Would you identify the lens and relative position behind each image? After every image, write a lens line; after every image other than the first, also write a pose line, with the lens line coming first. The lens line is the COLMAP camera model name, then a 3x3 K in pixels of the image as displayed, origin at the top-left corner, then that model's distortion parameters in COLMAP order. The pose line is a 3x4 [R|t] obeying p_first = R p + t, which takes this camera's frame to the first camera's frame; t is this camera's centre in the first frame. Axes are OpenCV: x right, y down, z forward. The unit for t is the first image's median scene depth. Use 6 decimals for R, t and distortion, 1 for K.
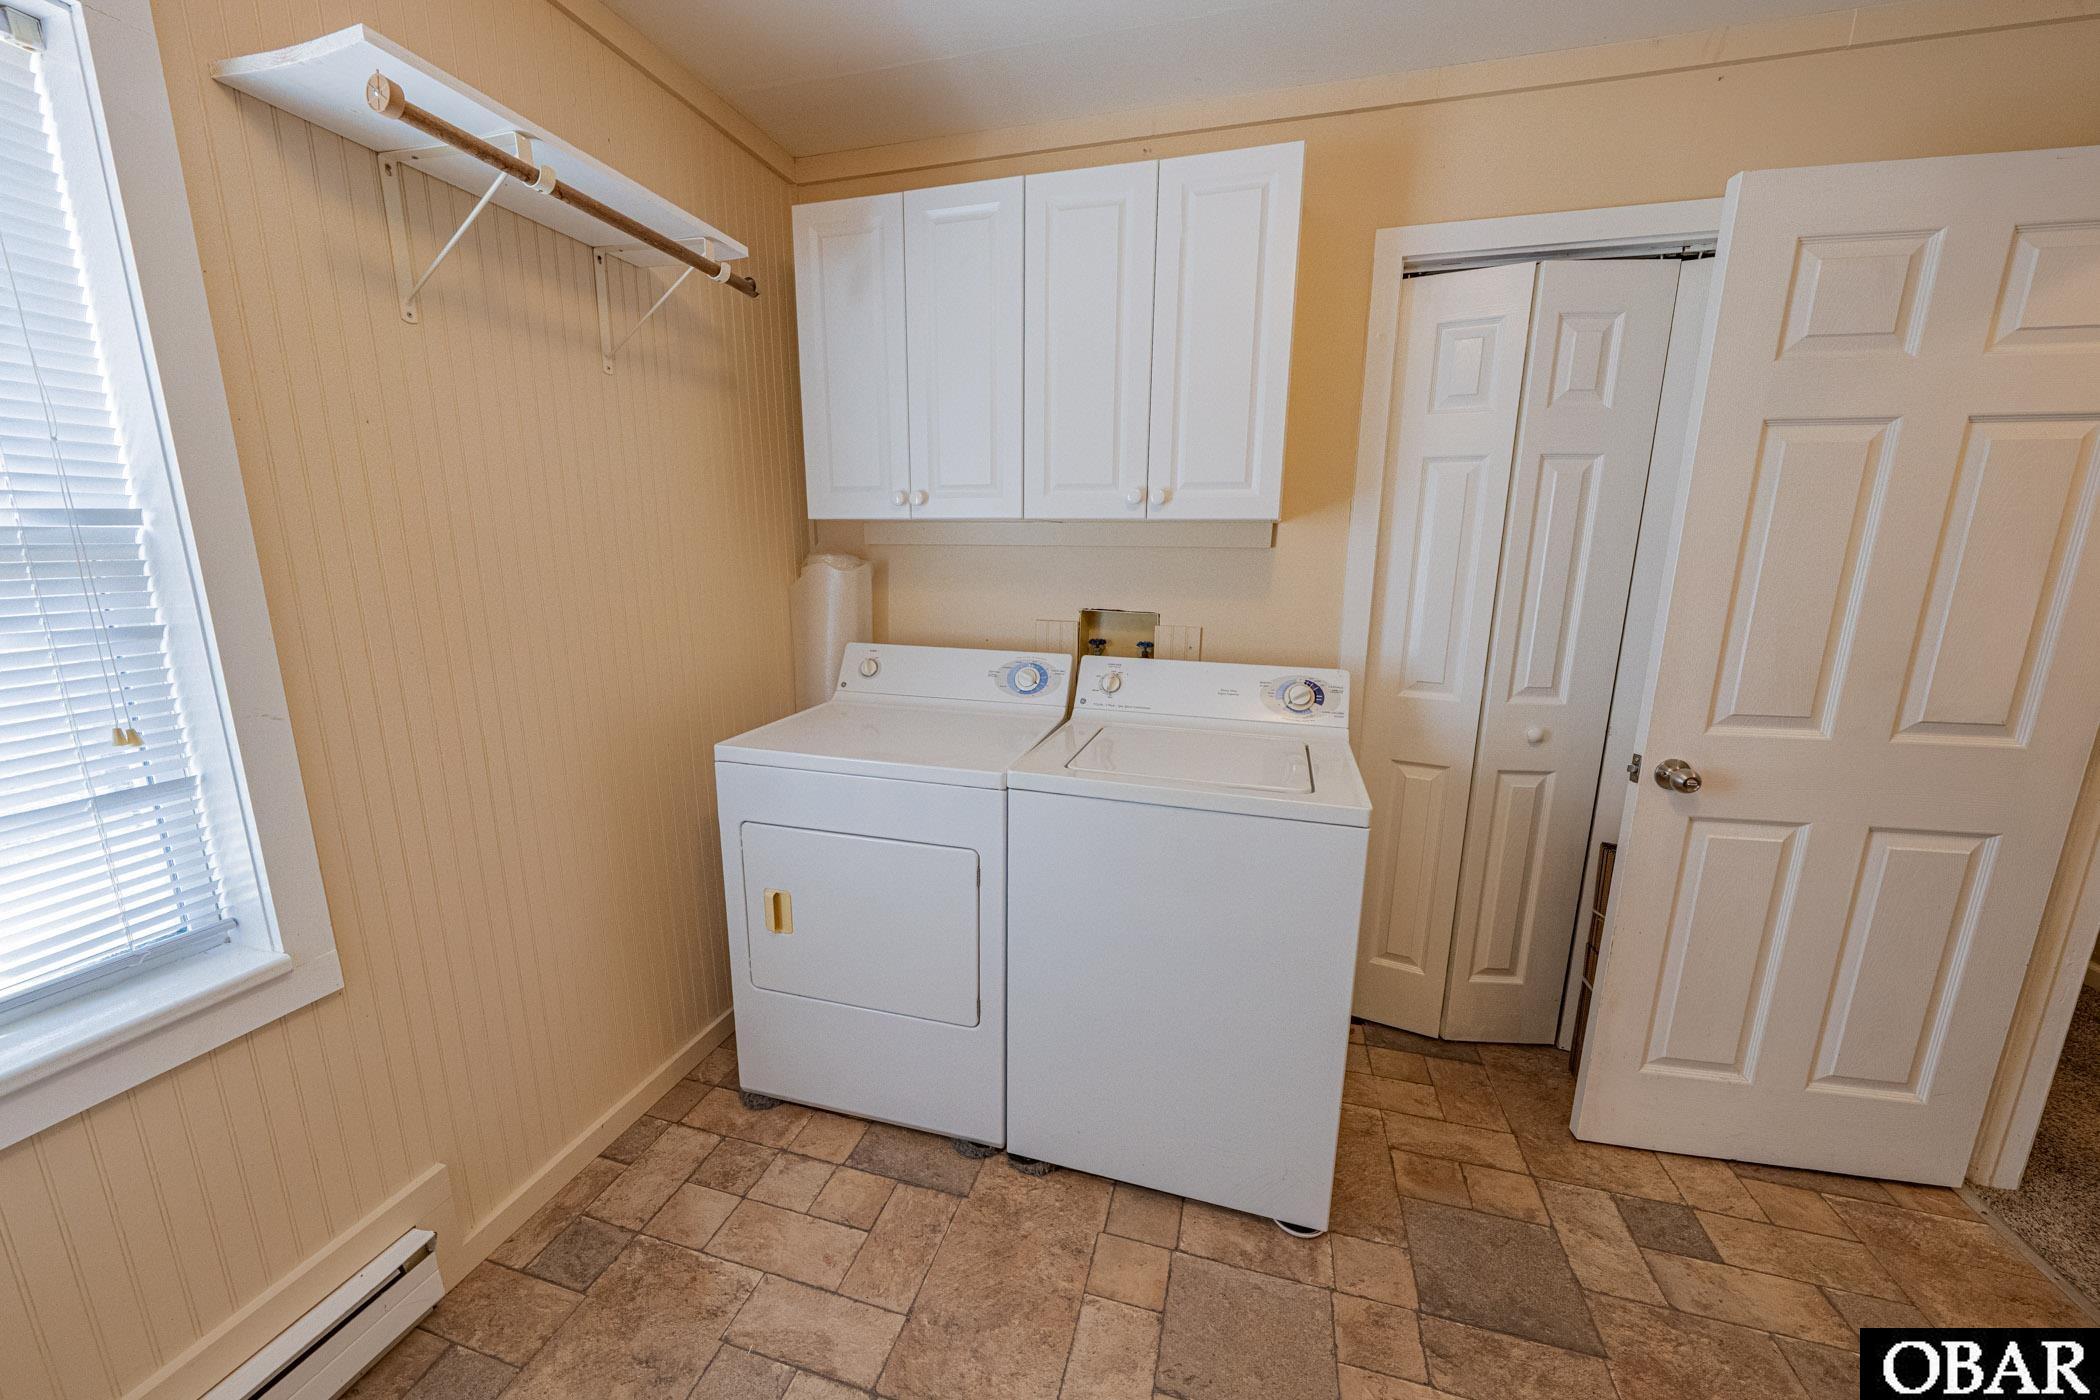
lens RADIAL K [[754.7, 0, 1045.5], [0, 754.7, 701.3], [0, 0, 1]] dist [-0.002137, -0.000127]
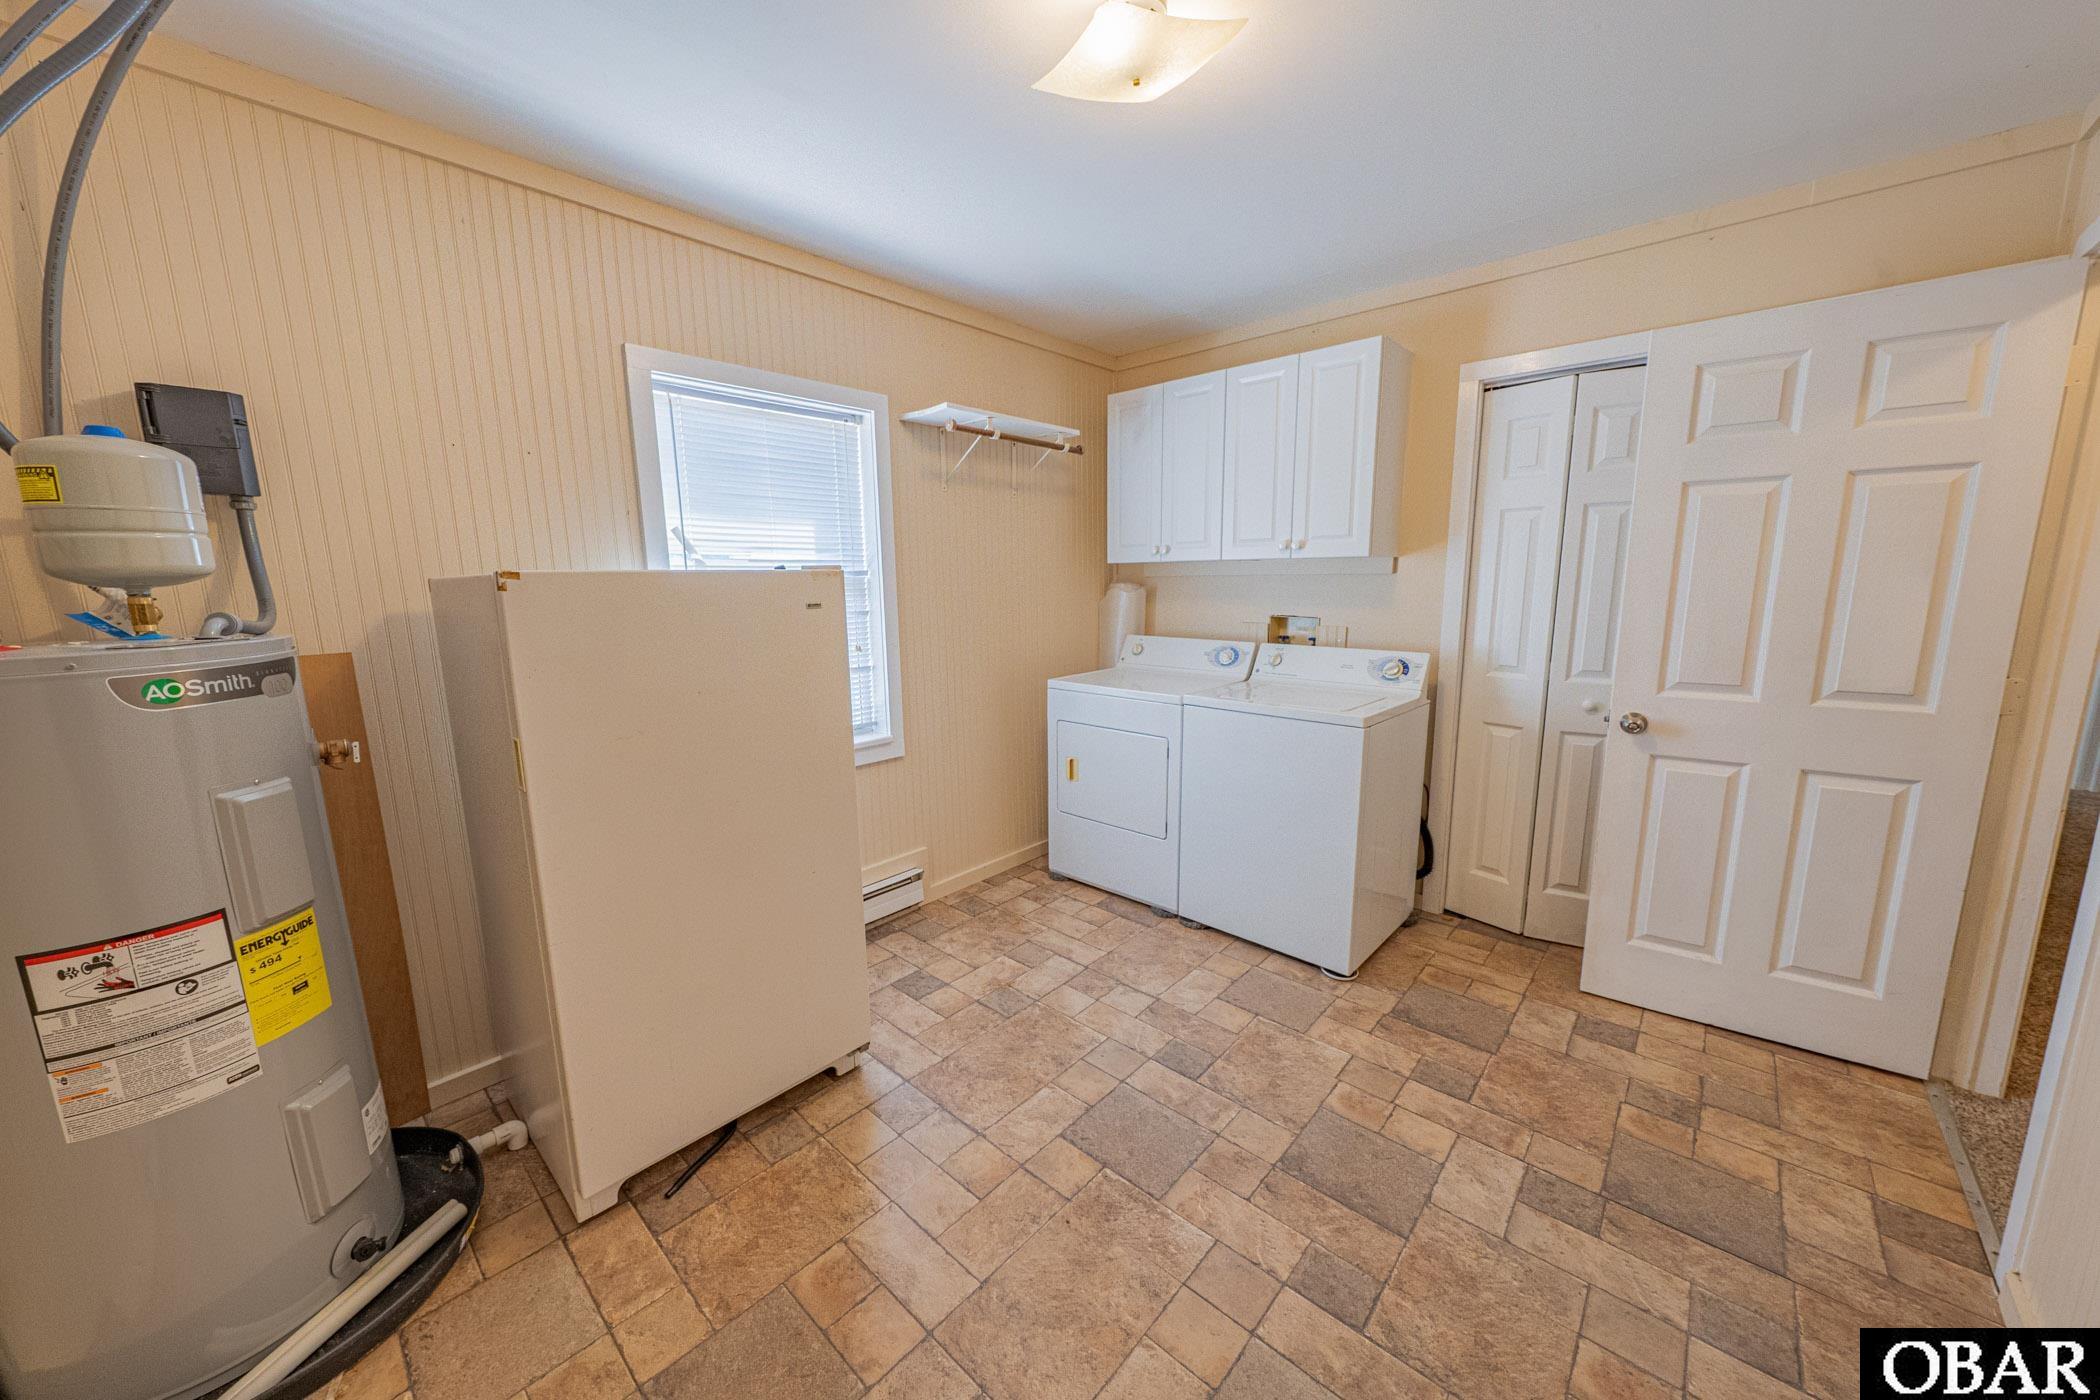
lens RADIAL K [[743.1, 0, 1045.2], [0, 743.1, 703.9], [0, 0, 1]] dist [0.001154, 0.000166]
pose [[0.892031, 0.056949, -0.448373, 0.425390], [-0.071637, 0.997305, -0.015851, 0.151085], [0.446261, 0.046259, 0.893706, -0.730066]]
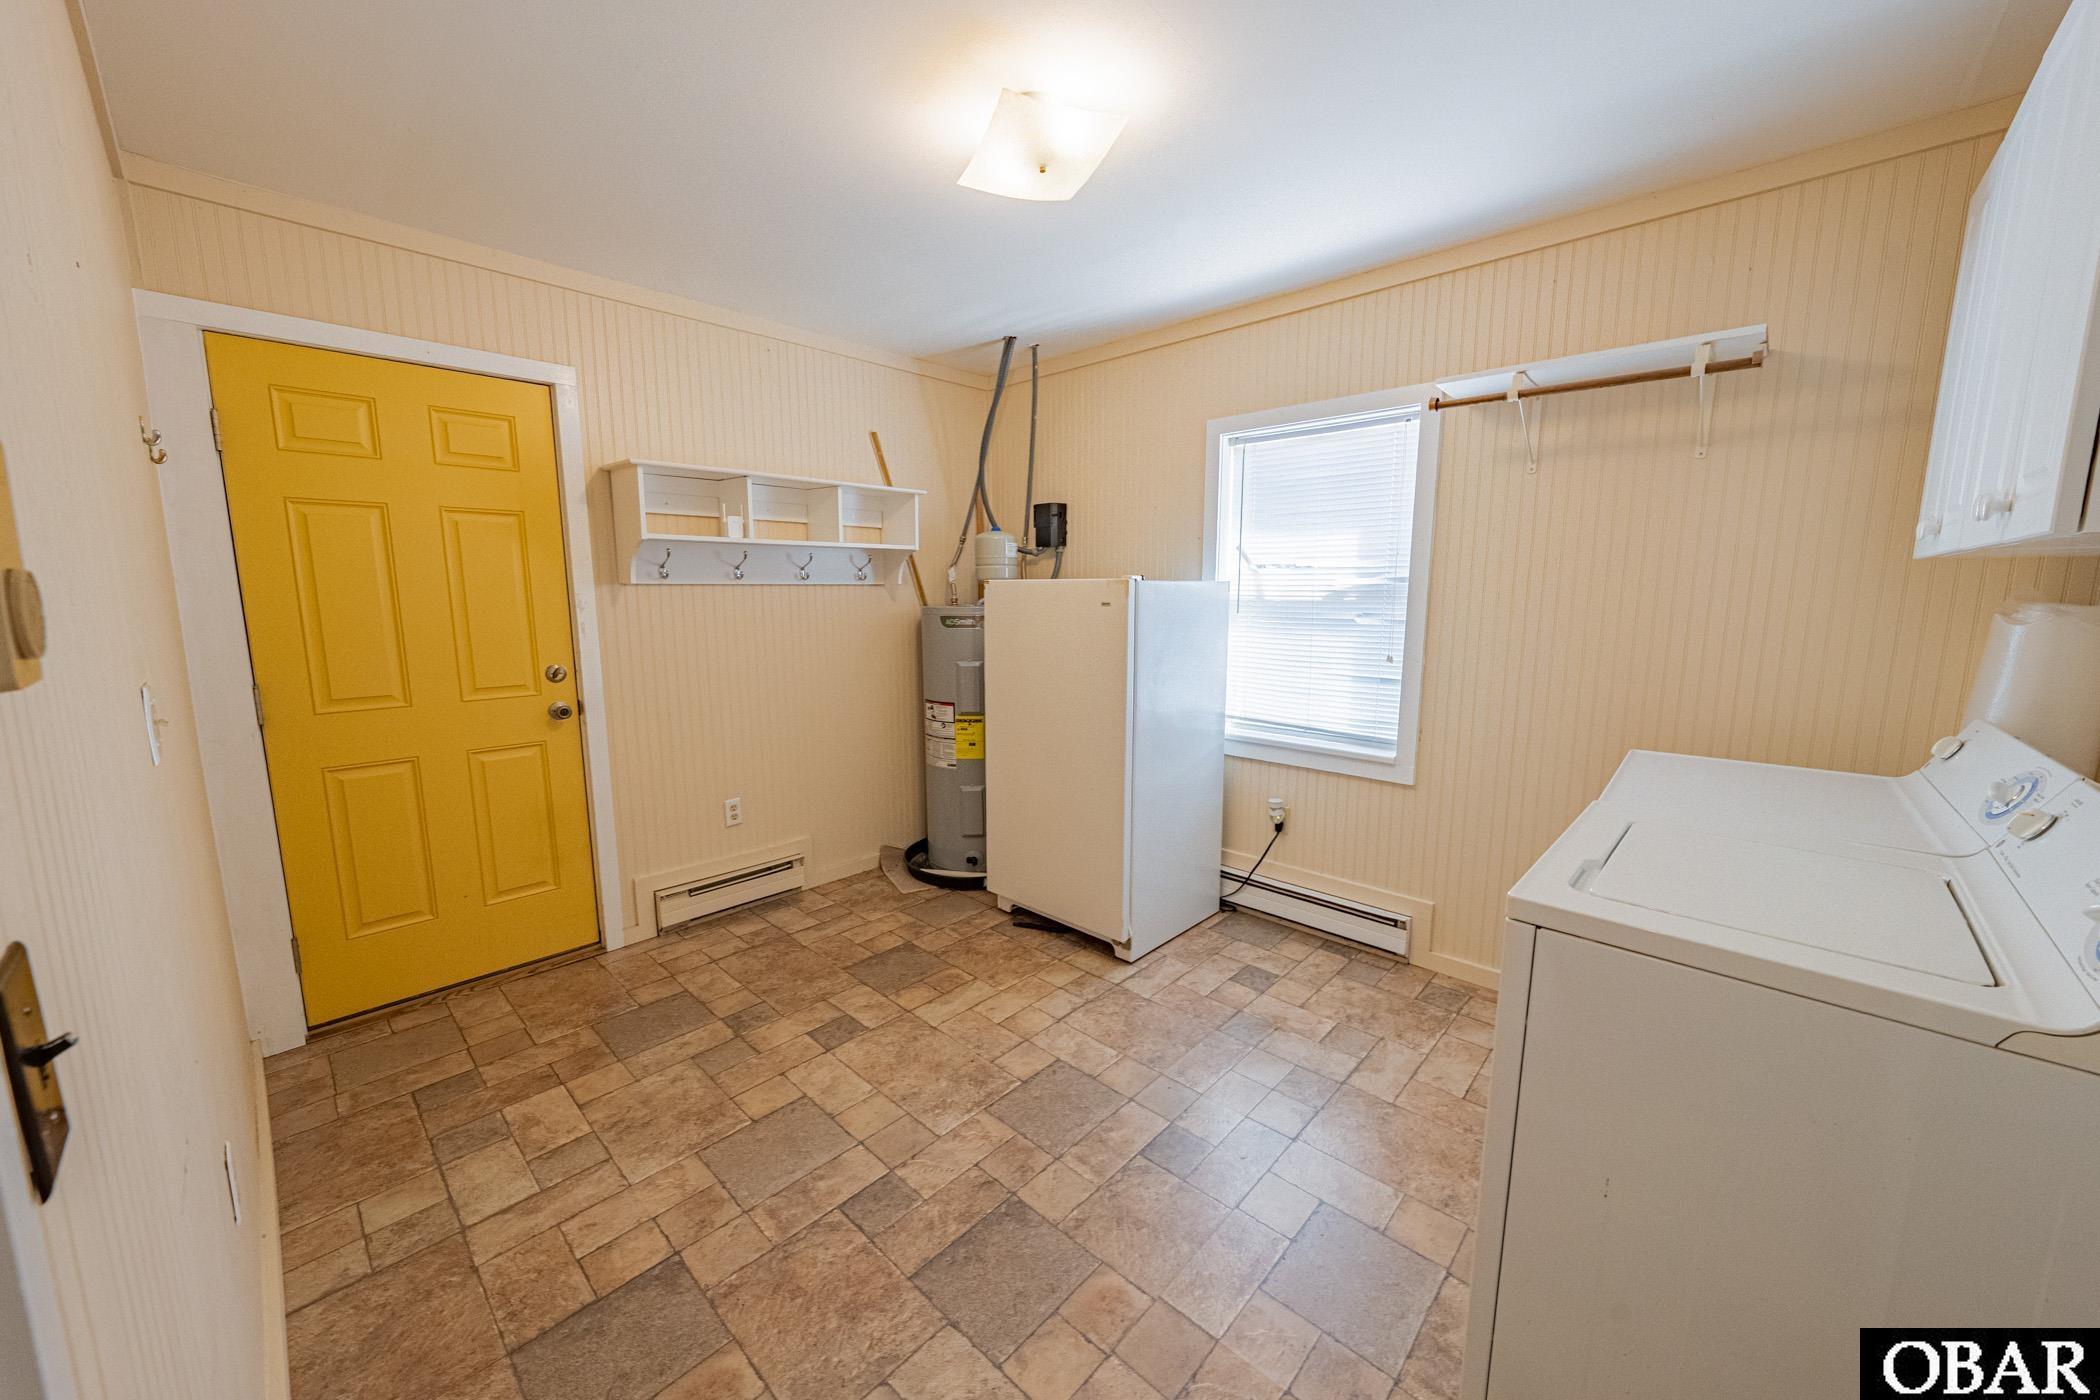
lens RADIAL K [[763.2, 0, 1045.7], [0, 763.2, 702.6], [0, 0, 1]] dist [-0.000821, -0.000102]
pose [[-0.463293, 0.121888, -0.877783, 1.087736], [-0.184336, 0.955577, 0.229983, -0.124369], [0.866822, 0.268357, -0.420244, 0.668526]]
